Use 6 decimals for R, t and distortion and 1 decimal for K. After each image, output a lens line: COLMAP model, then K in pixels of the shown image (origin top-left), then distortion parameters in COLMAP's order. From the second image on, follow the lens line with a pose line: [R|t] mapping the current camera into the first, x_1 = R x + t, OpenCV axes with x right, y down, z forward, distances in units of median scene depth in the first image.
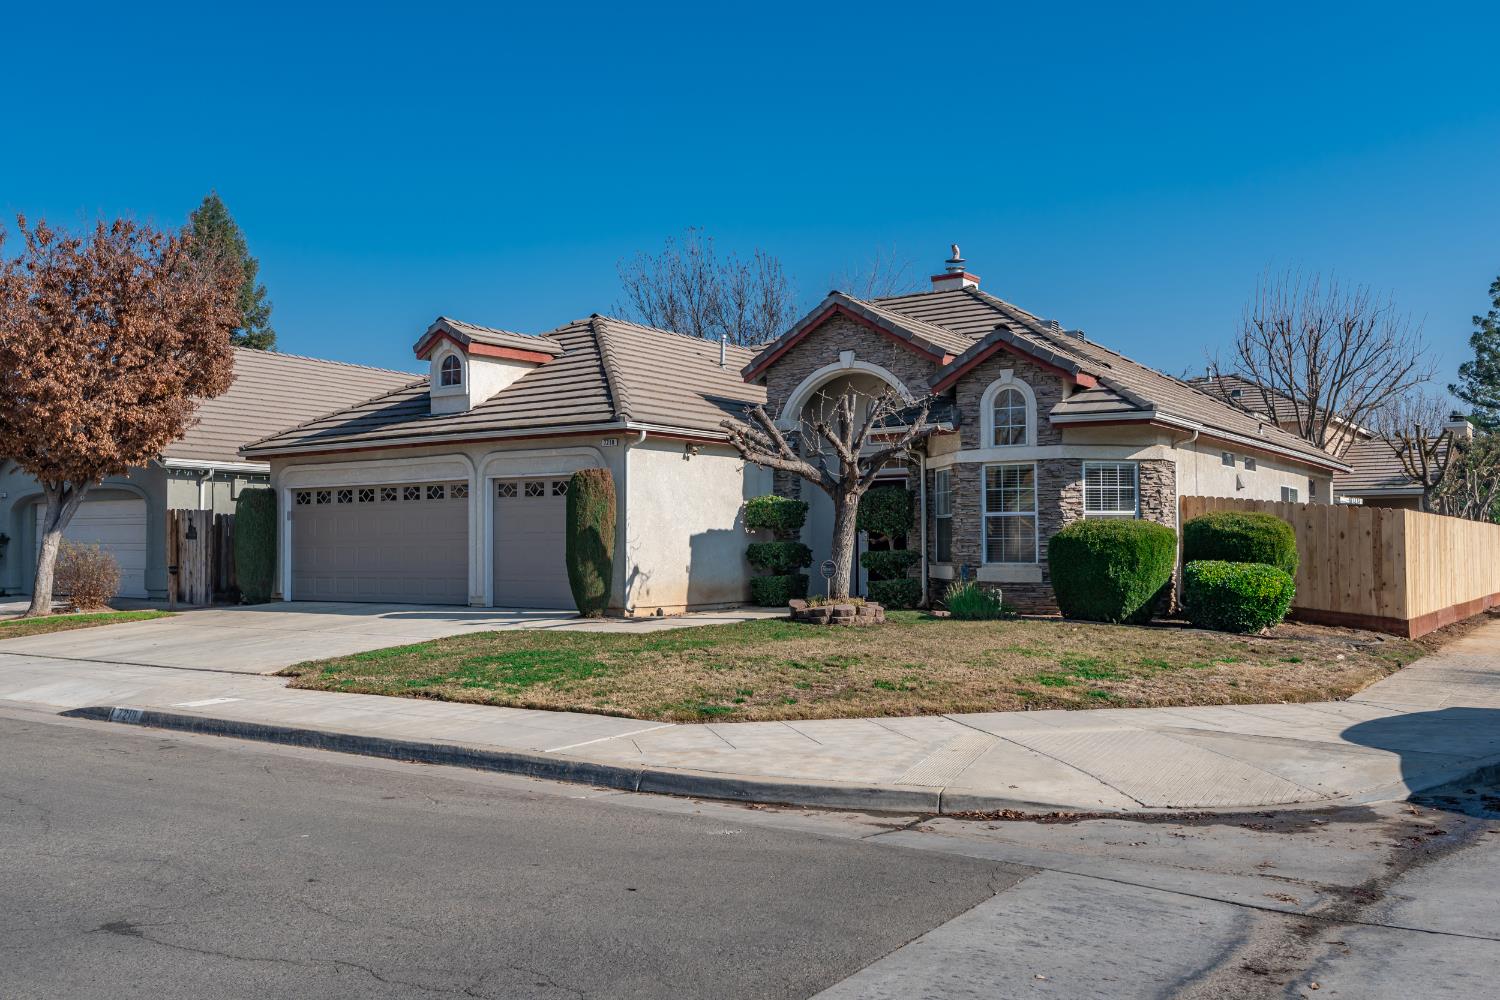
lens RADIAL K [[1293.0, 0, 744.8], [0, 1293.0, 497.9], [0, 0, 1]] dist [-0.011076, -0.001974]
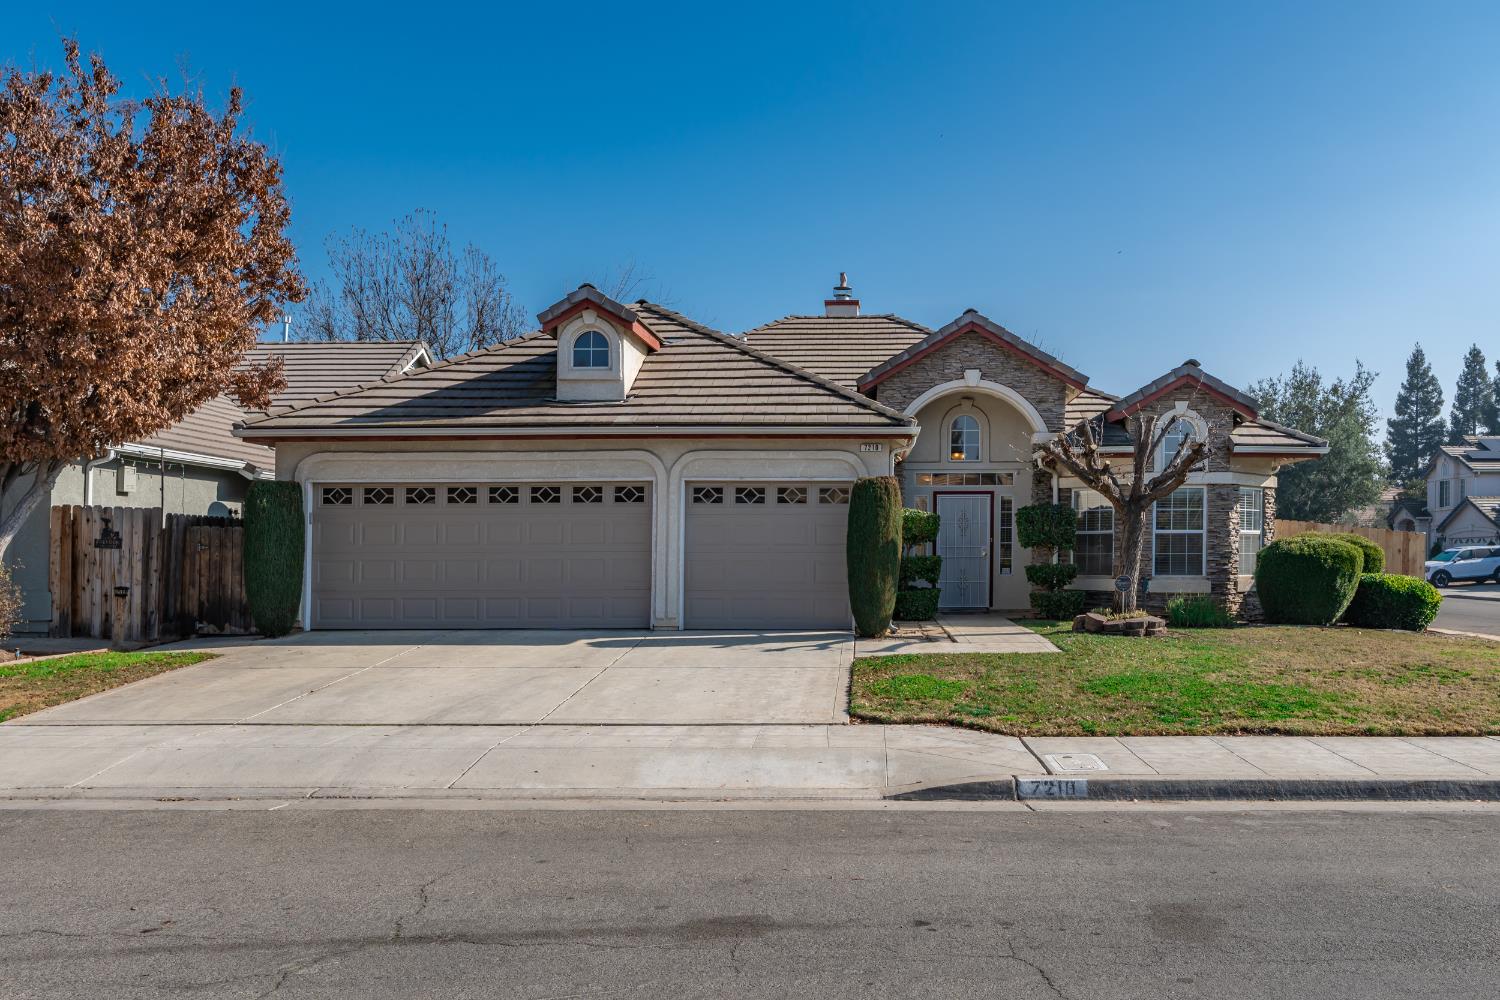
lens RADIAL K [[1177.5, 0, 825.3], [0, 1177.5, 560.2], [0, 0, 1]] dist [-0.007689, -0.000684]
pose [[0.832318, 0.001443, 0.554296, -0.549399], [-0.023344, 0.999201, 0.032452, 0.010060], [-0.553806, -0.039950, 0.831687, 0.291162]]
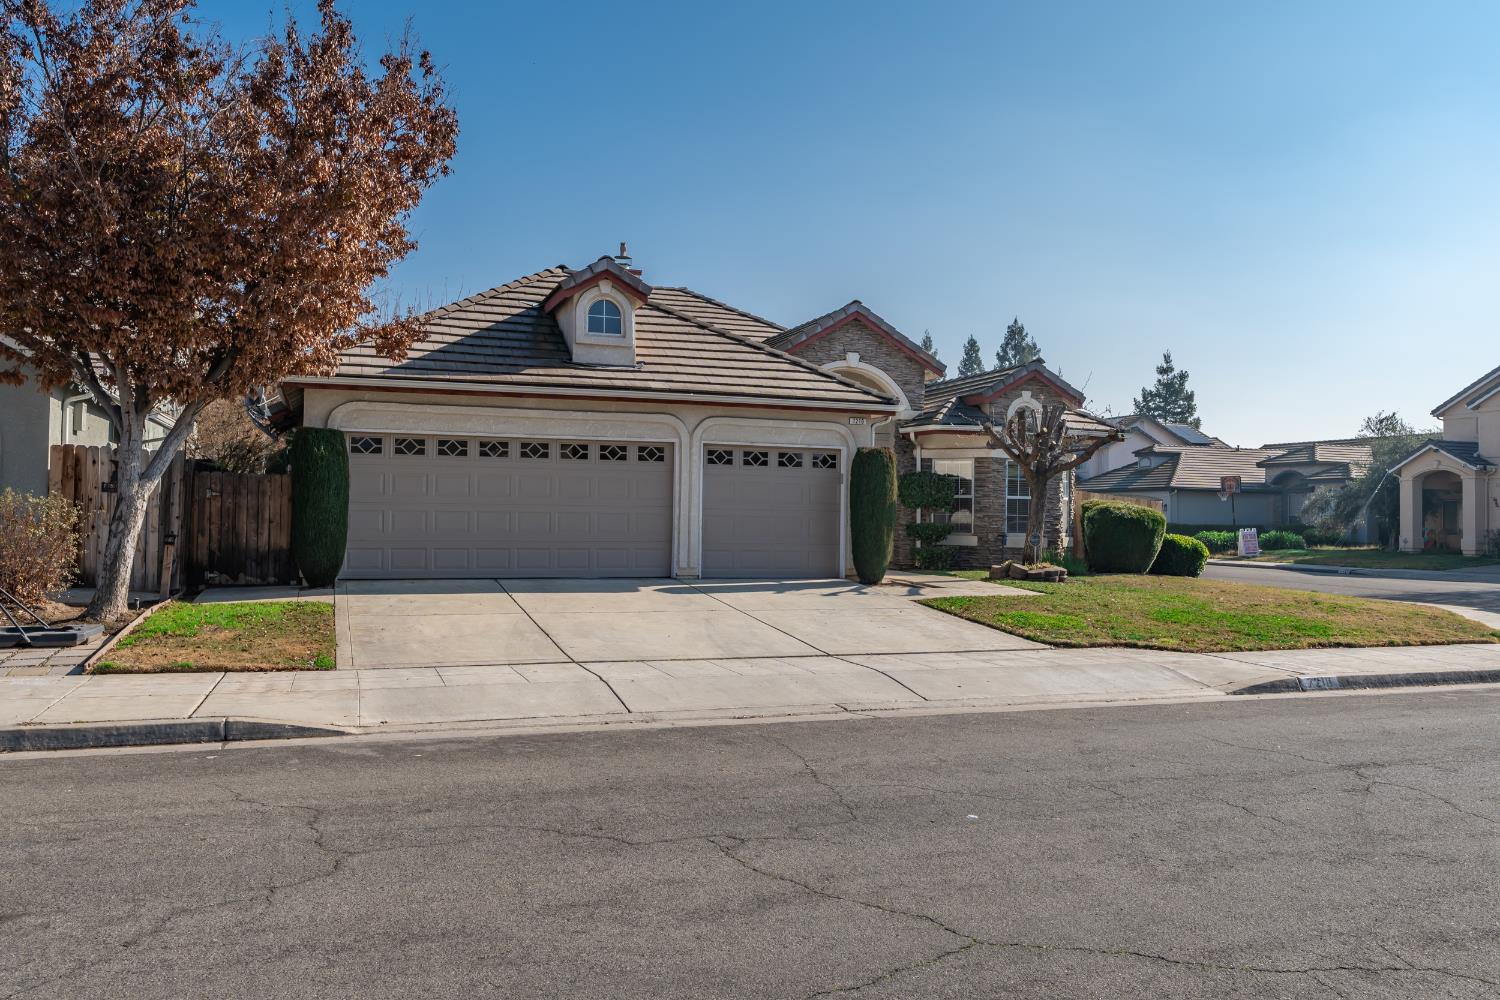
lens RADIAL K [[1177.5, 0, 738.0], [0, 1177.5, 501.4], [0, 0, 1]] dist [-0.007689, -0.000684]
pose [[0.586917, 0.022410, 0.809337, -0.875343], [-0.049080, 0.998763, 0.007937, 0.019210], [-0.808158, -0.044381, 0.587291, 0.463702]]
